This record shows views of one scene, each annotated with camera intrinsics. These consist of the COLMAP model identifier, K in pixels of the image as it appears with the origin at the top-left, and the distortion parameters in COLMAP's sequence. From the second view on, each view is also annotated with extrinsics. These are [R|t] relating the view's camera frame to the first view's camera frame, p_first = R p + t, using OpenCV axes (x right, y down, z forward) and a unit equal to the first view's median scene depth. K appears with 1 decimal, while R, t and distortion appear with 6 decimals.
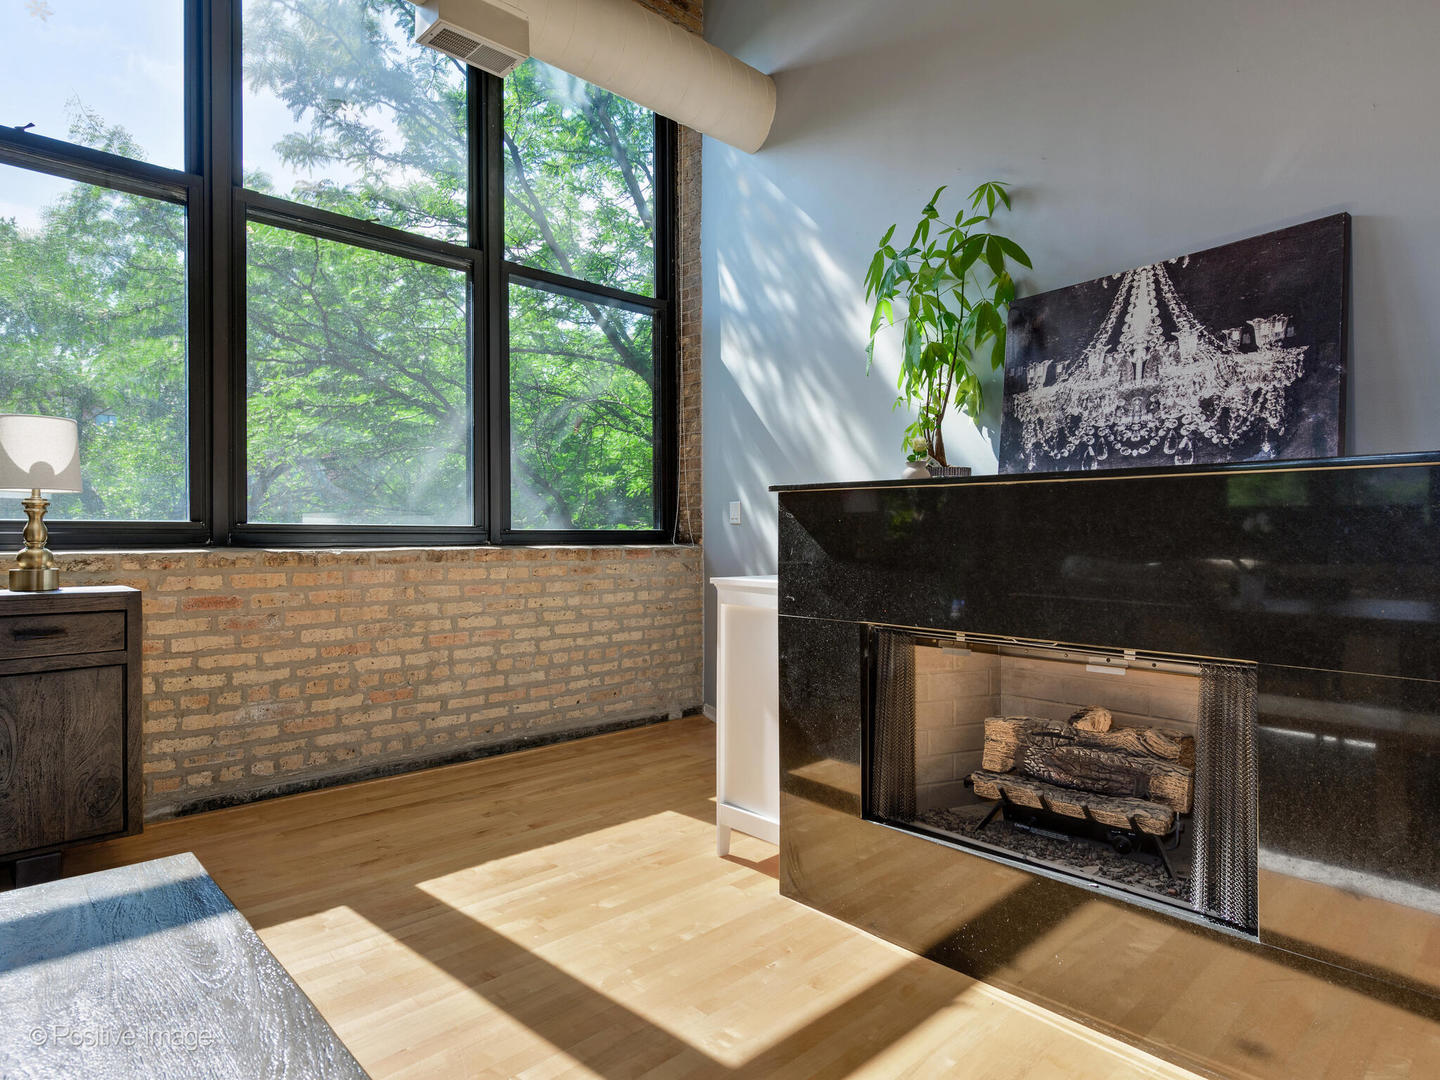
lens RADIAL K [[825.2, 0, 714.9], [0, 825.2, 538.7], [0, 0, 1]] dist [-0.003672, 0.002563]
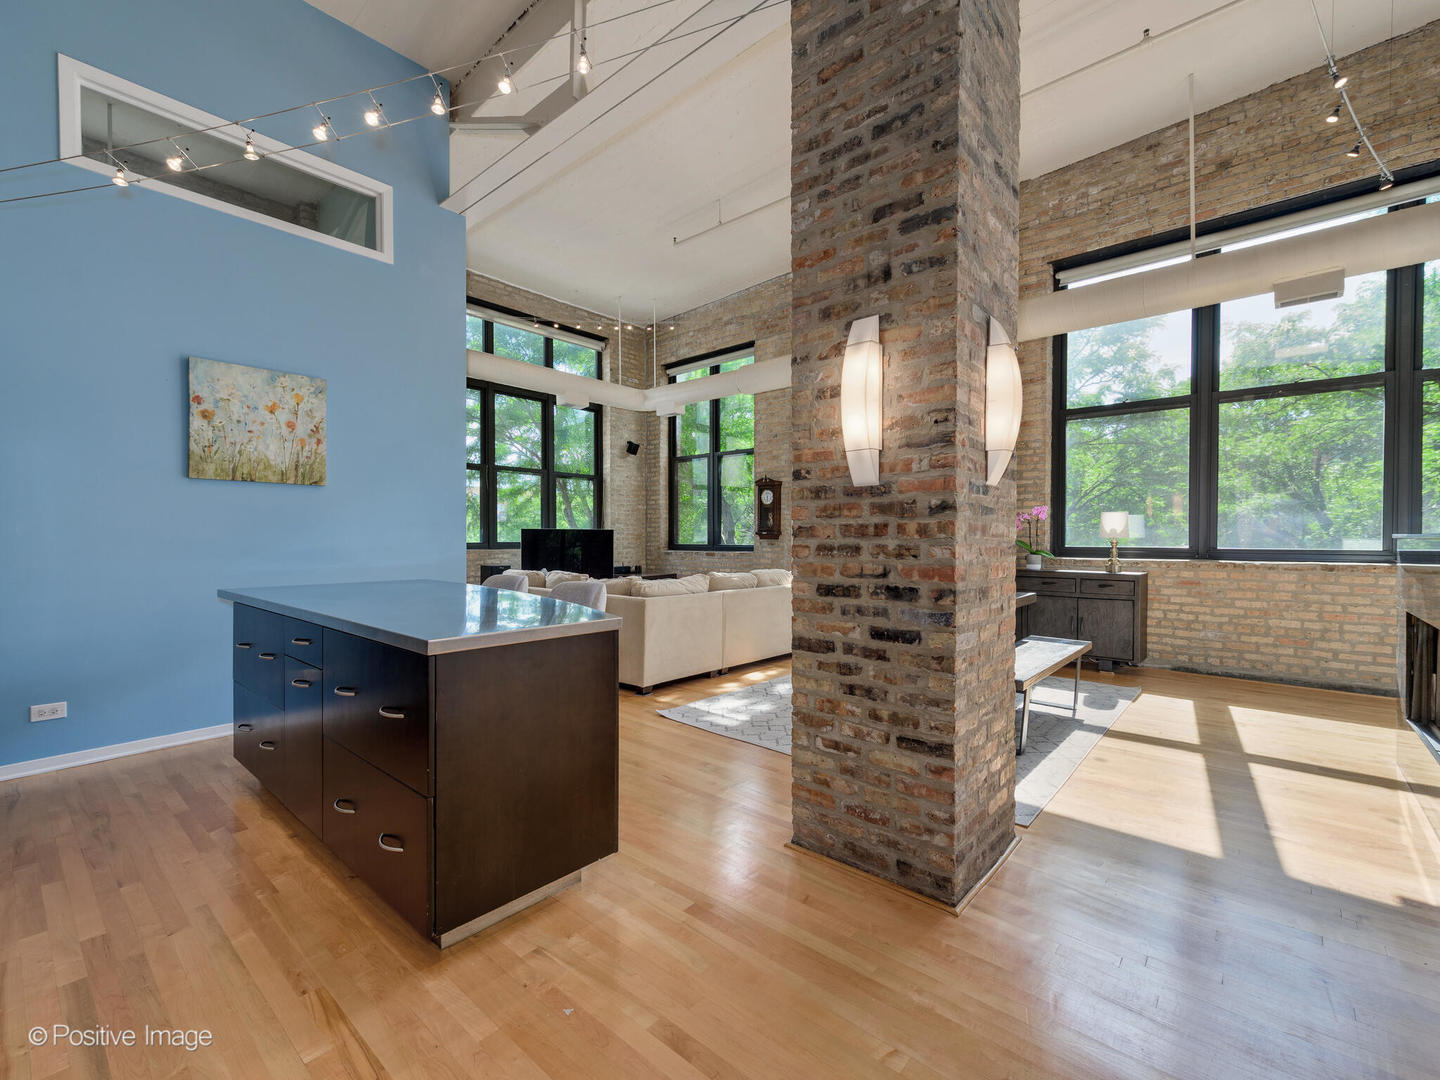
lens RADIAL K [[632.3, 0, 723.6], [0, 632.3, 548.9], [0, 0, 1]] dist [0.005955, 0.000541]
pose [[0.090657, 0.015850, -0.995756, 1.012651], [-0.007232, 0.999857, 0.015257, -0.035121], [0.995856, 0.005818, 0.090759, -0.450247]]
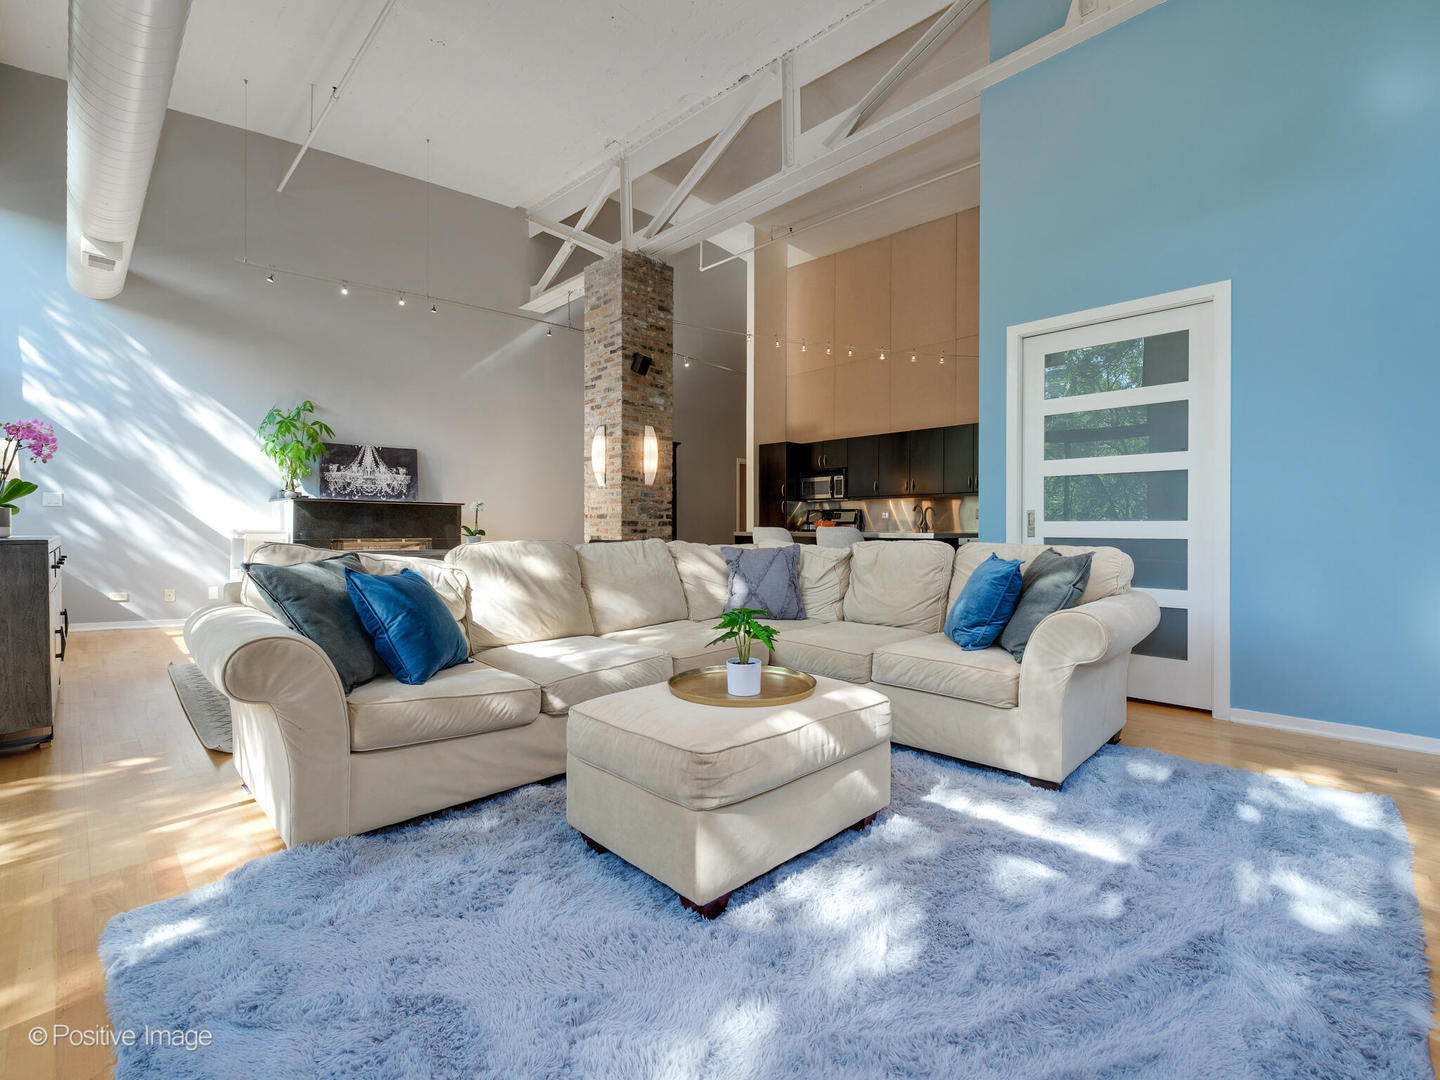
lens RADIAL K [[625.8, 0, 731.4], [0, 625.8, 527.6], [0, 0, 1]] dist [0.025739, -0.002385]
pose [[-0.069892, -0.008333, 0.997520, -1.820469], [-0.000287, 0.999965, 0.008333, 0.019369], [-0.997555, 0.000296, -0.069892, -0.350515]]
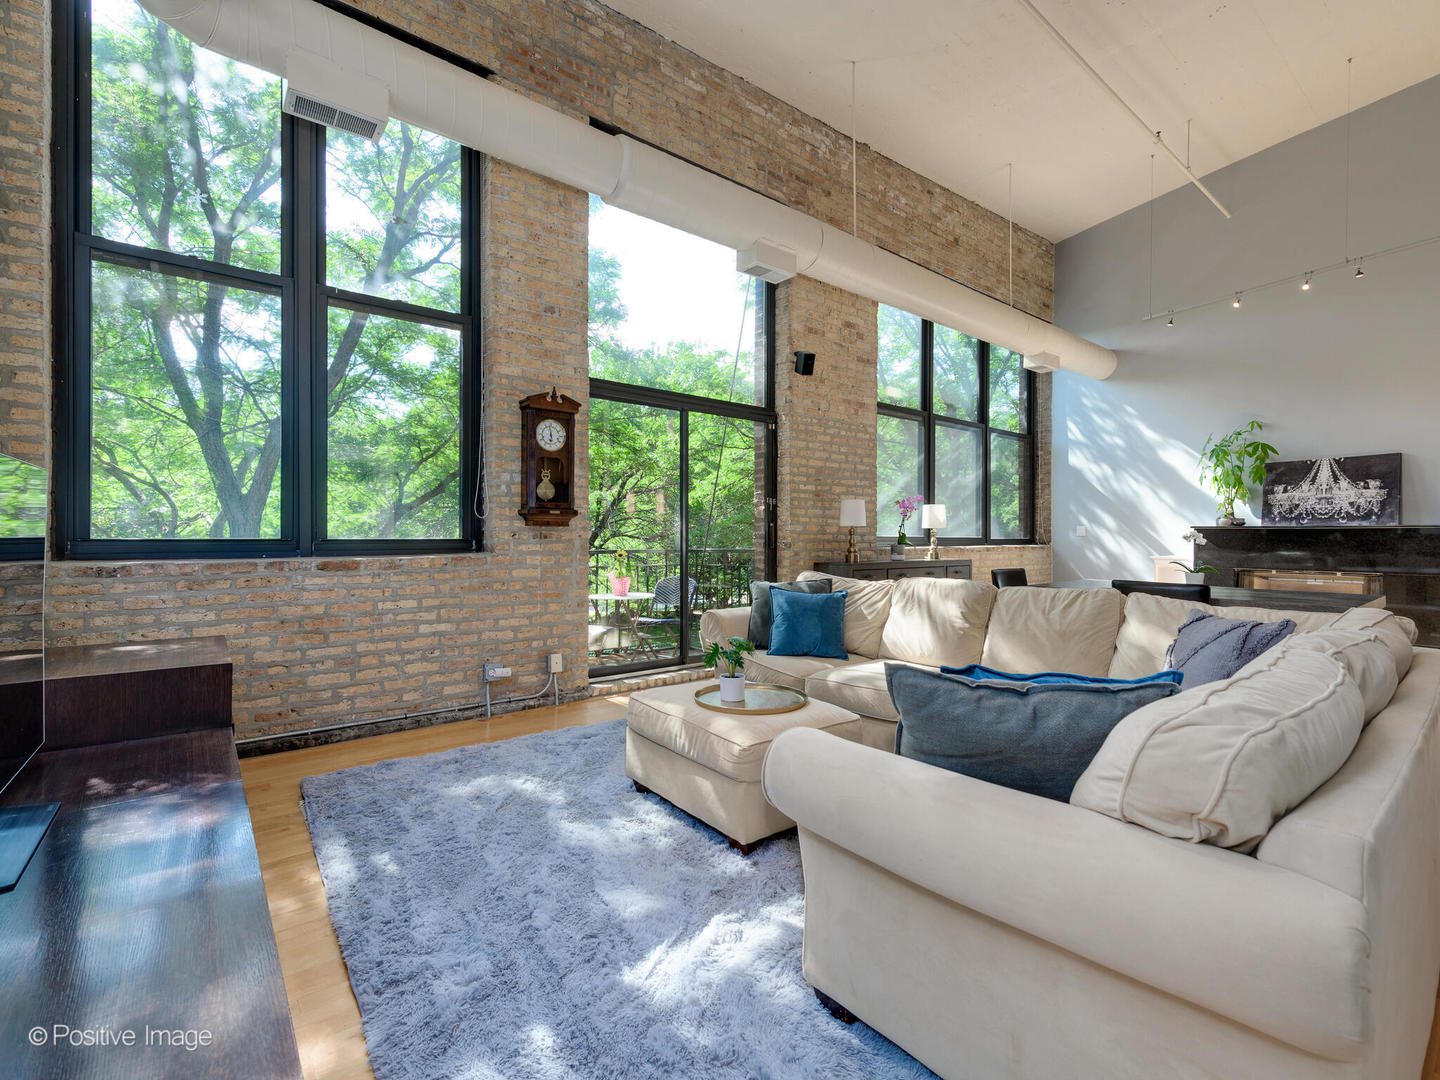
lens RADIAL K [[632.3, 0, 722.4], [0, 632.3, 535.7], [0, 0, 1]] dist [0.005955, 0.000541]
pose [[0.995625, -0.000303, -0.093440, -1.134077], [-0.000121, 0.999990, -0.004530, -0.012967], [0.093440, 0.004521, 0.995615, -1.205793]]
